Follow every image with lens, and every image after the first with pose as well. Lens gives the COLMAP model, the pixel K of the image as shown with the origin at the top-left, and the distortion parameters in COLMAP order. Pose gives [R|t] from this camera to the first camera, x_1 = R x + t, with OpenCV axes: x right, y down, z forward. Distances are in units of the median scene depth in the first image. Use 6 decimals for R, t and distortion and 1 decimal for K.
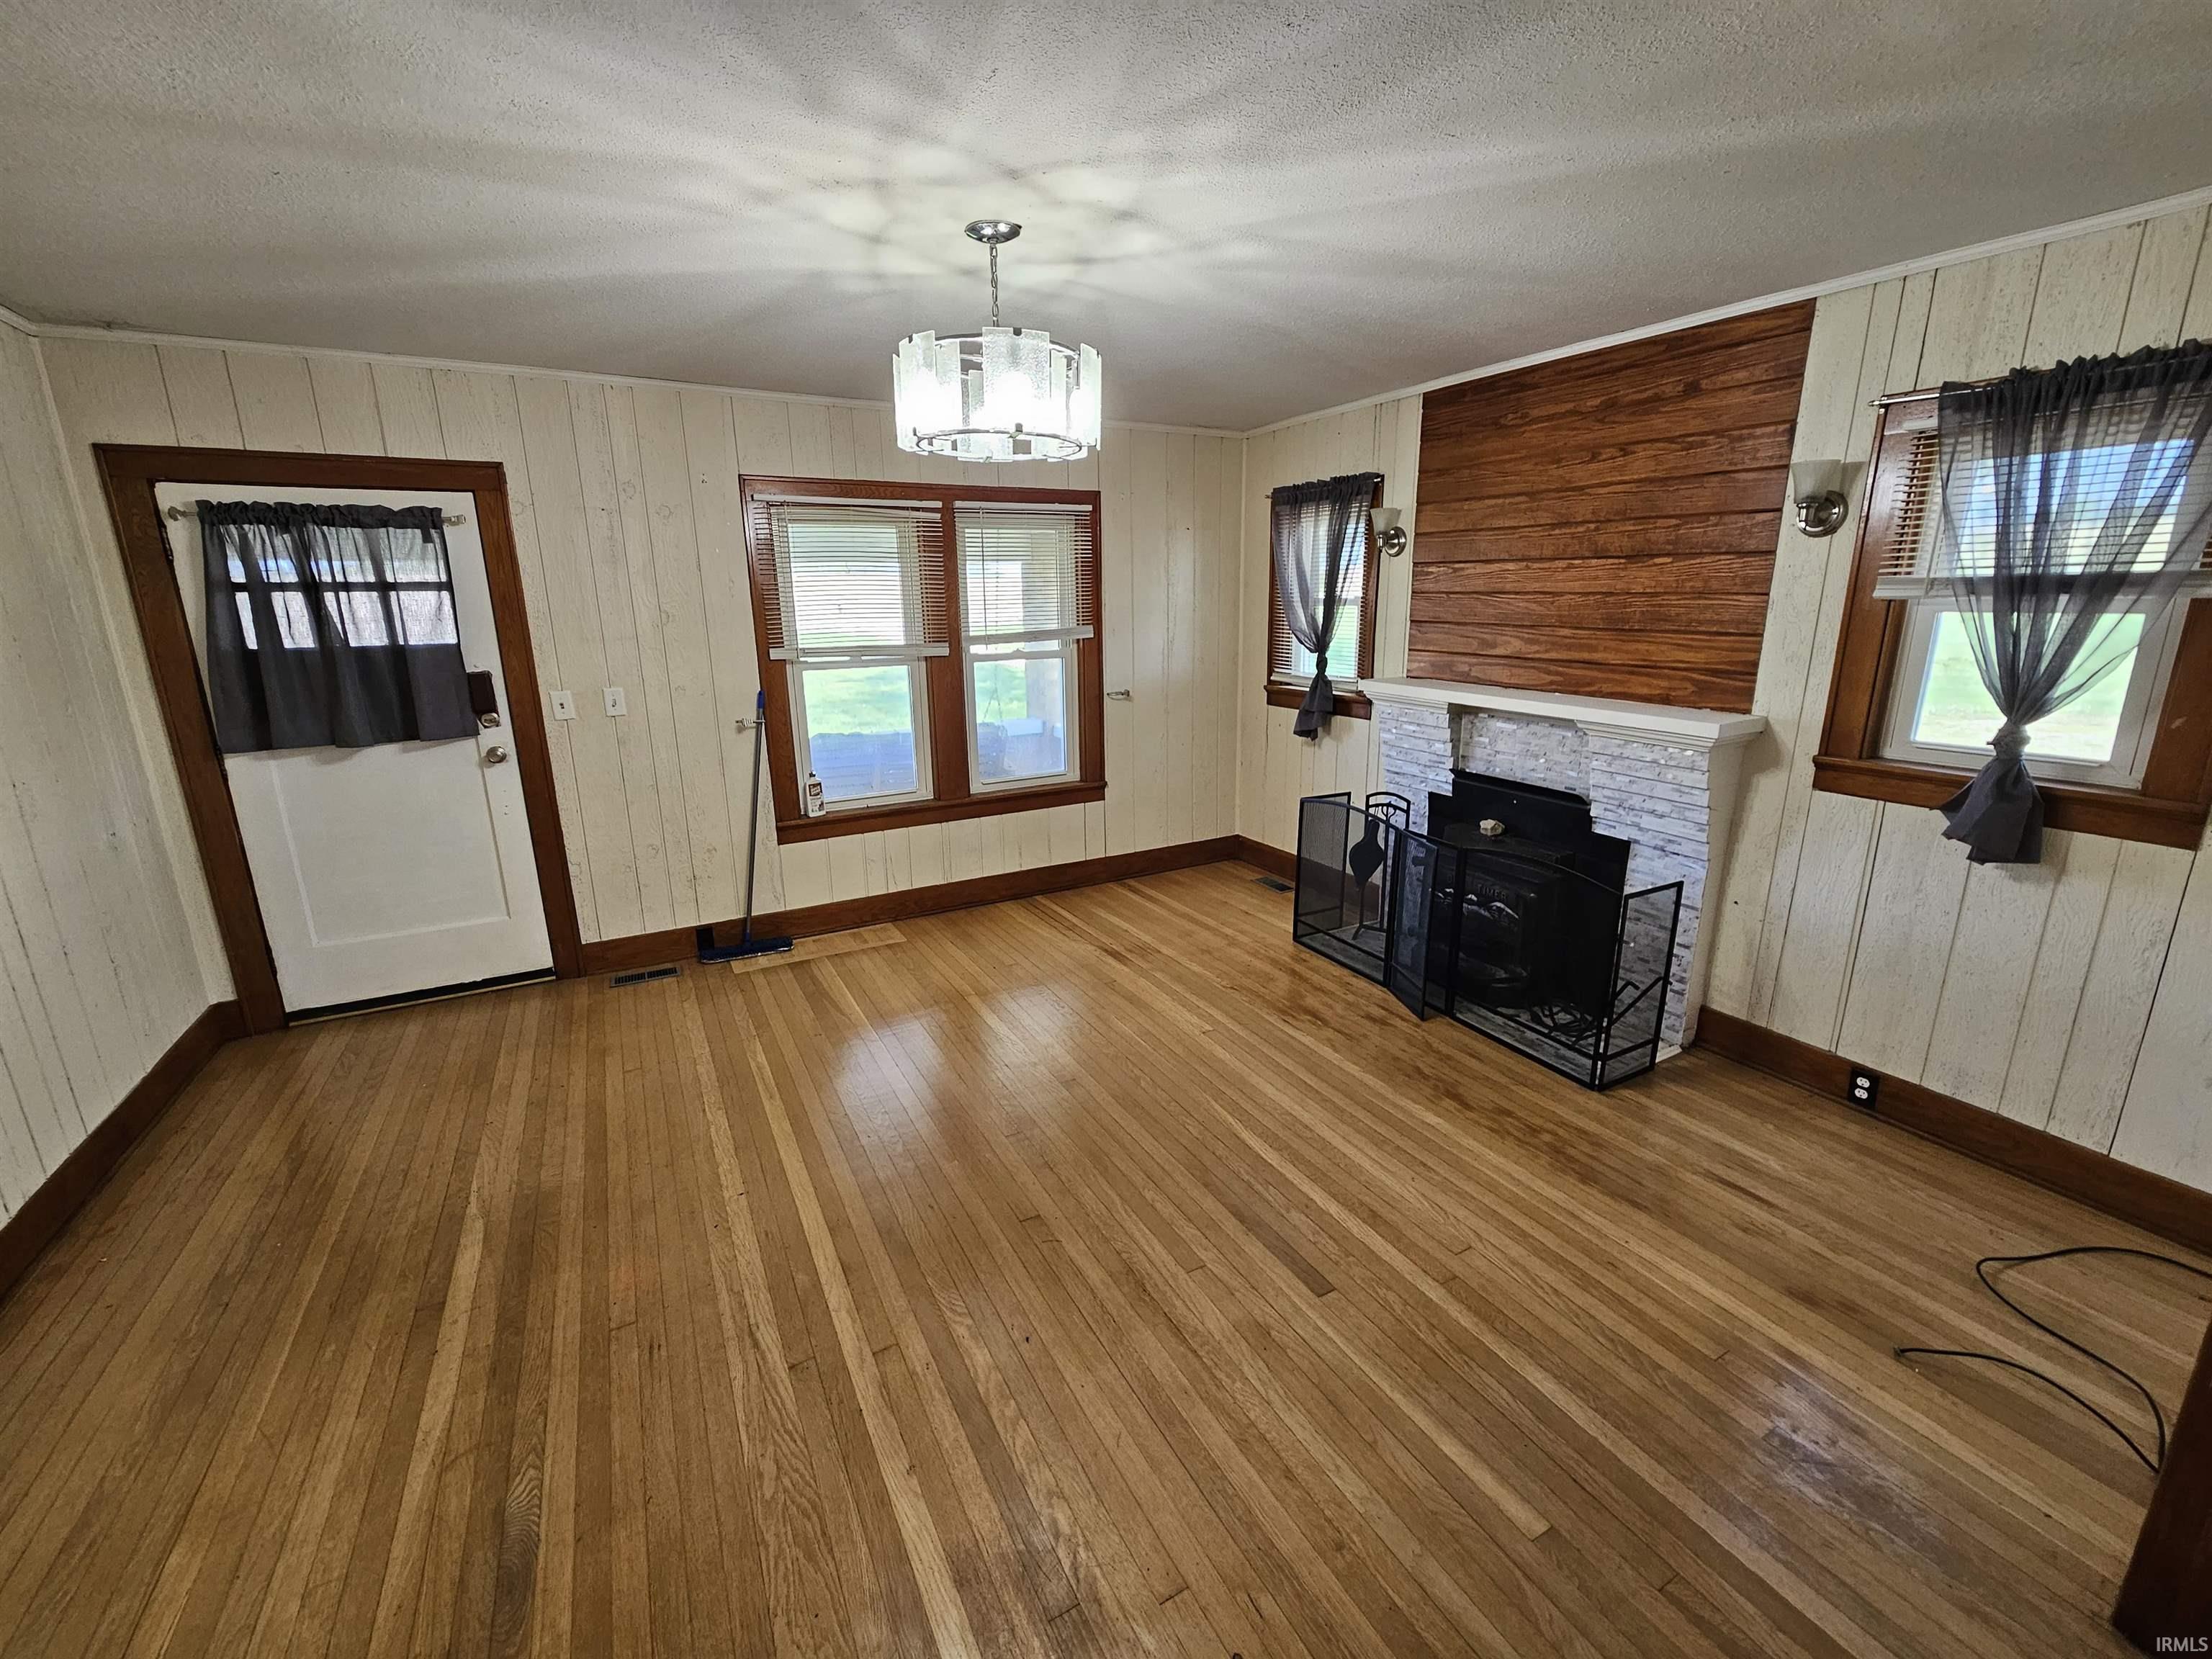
lens RADIAL K [[909.7, 0, 1111.6], [0, 909.7, 811.8], [0, 0, 1]] dist [-0.000728, -0.000105]
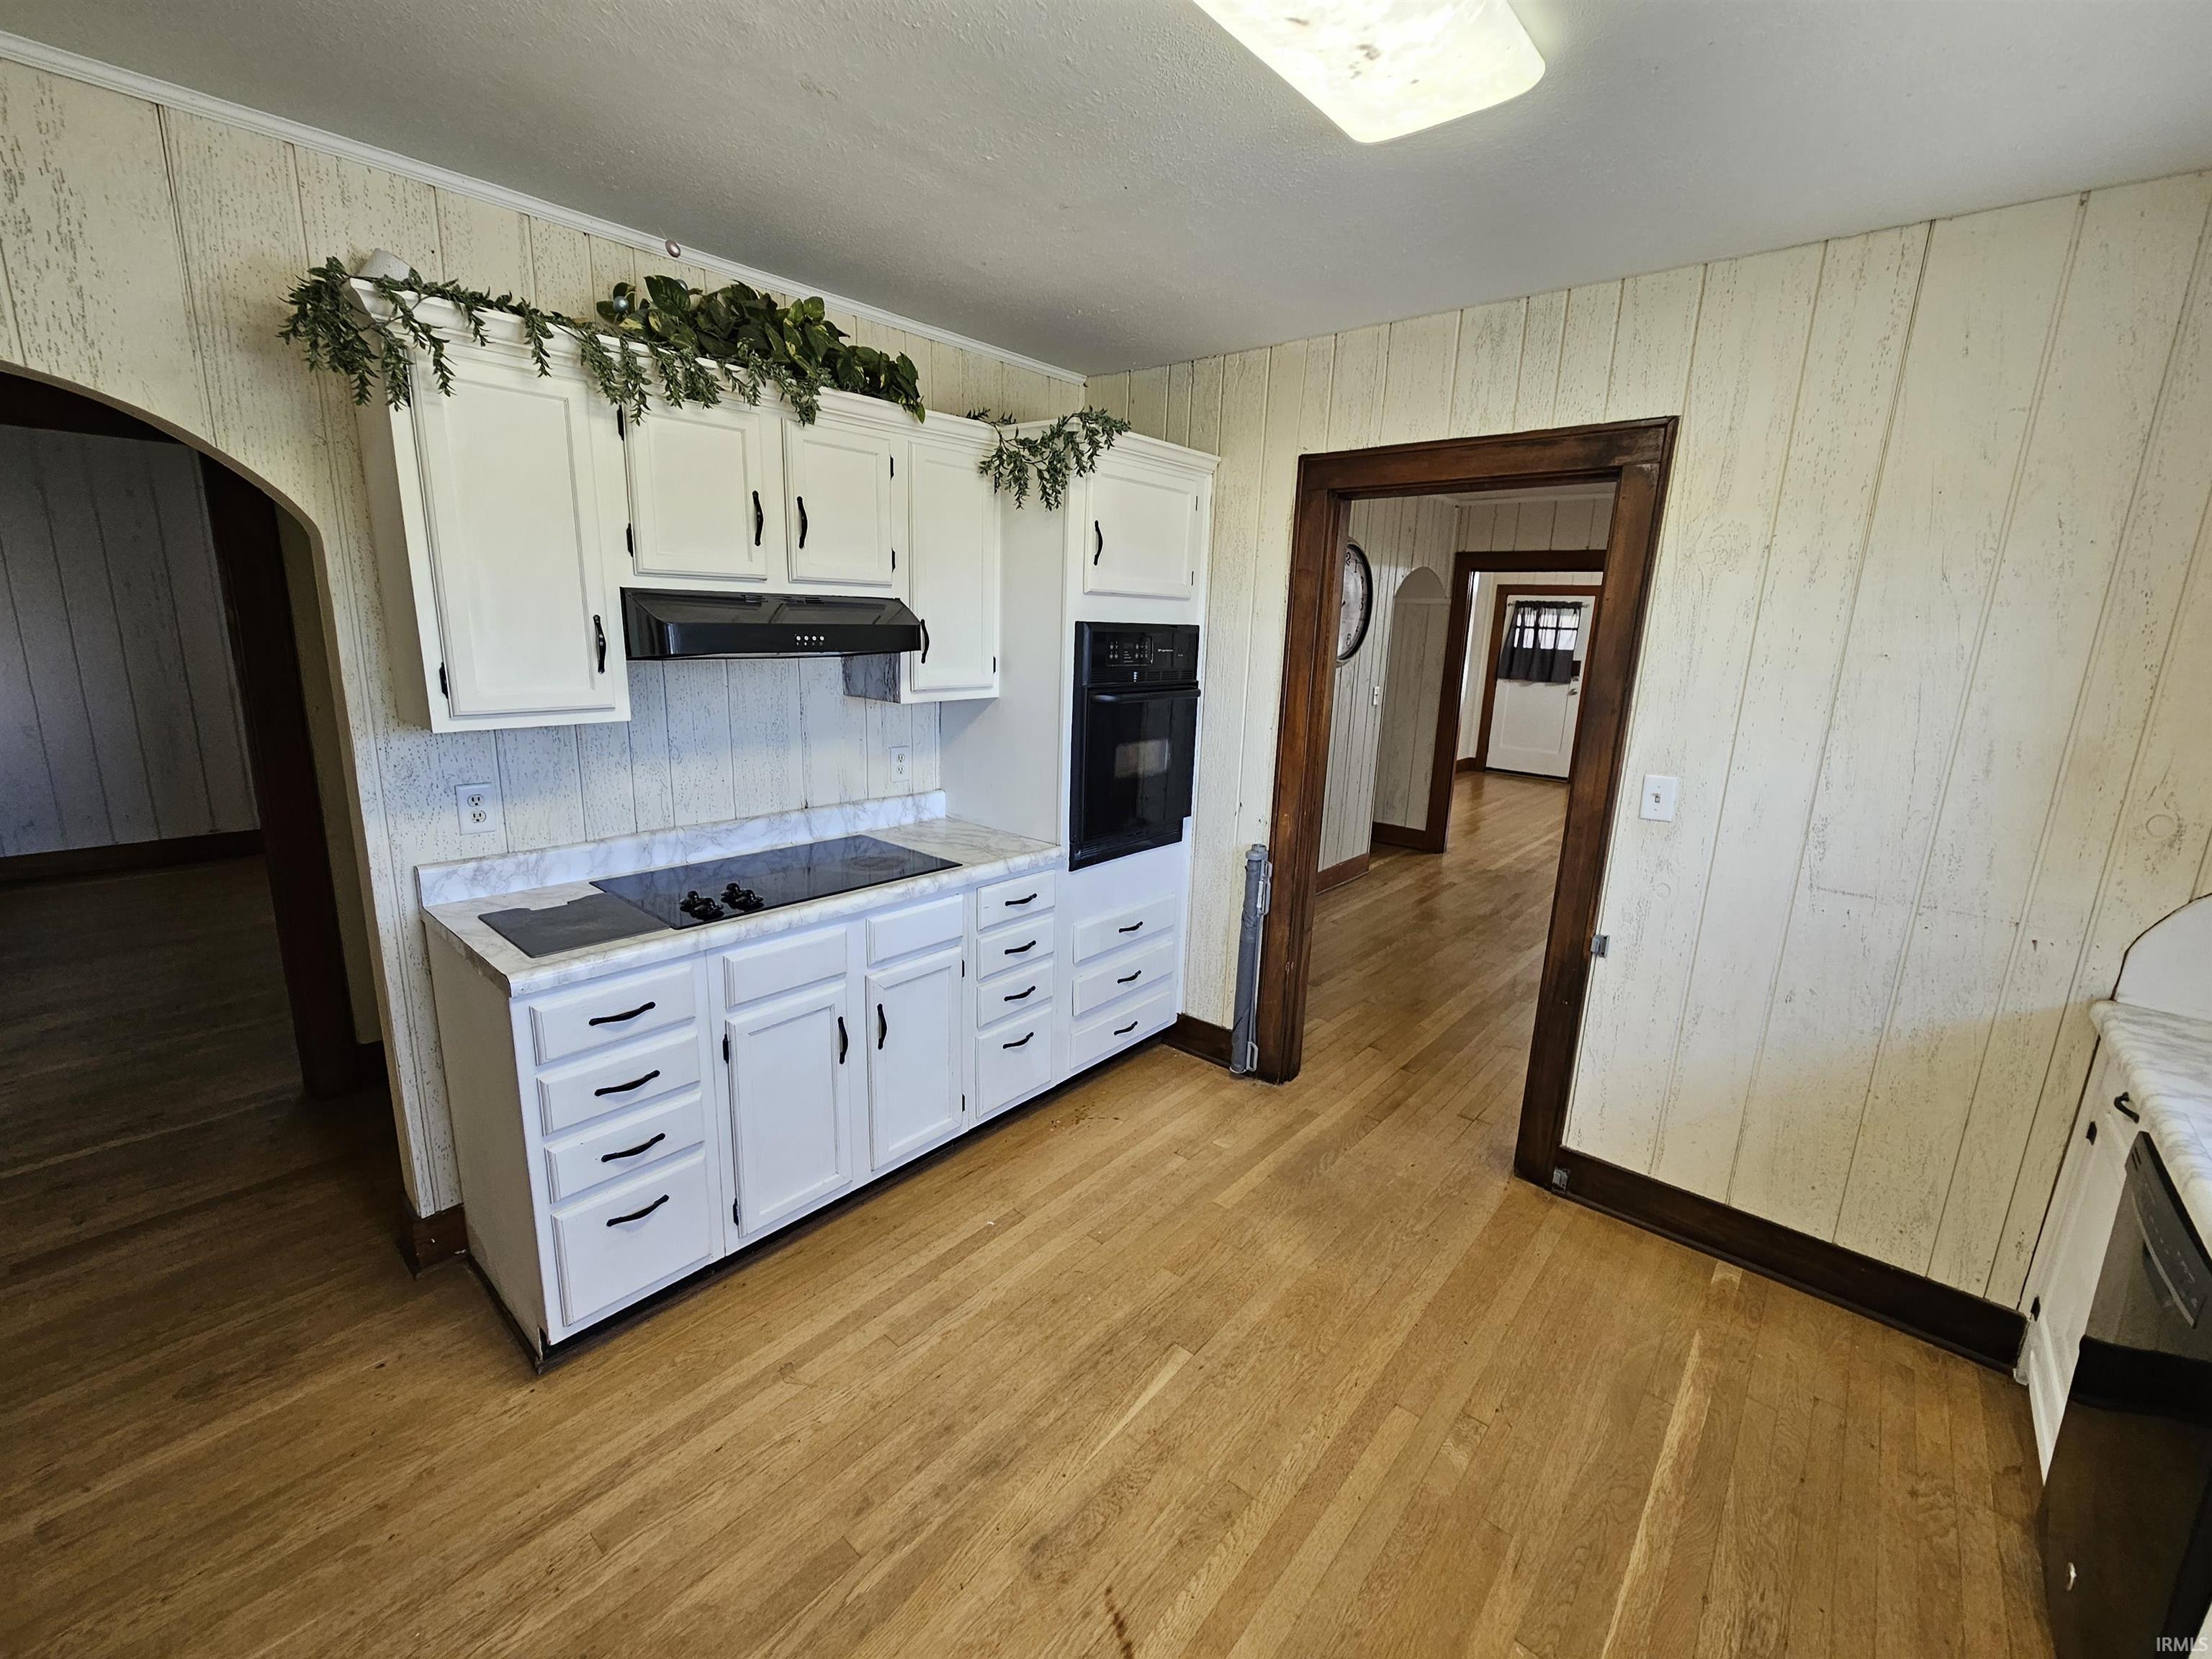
lens RADIAL K [[909.7, 0, 1113.3], [0, 909.7, 823.0], [0, 0, 1]] dist [-0.000728, -0.000105]
pose [[0.354760, 0.224445, -0.907618, 1.470236], [-0.259817, 0.956189, 0.134901, 0.322220], [0.898132, 0.187956, 0.397532, -1.308553]]
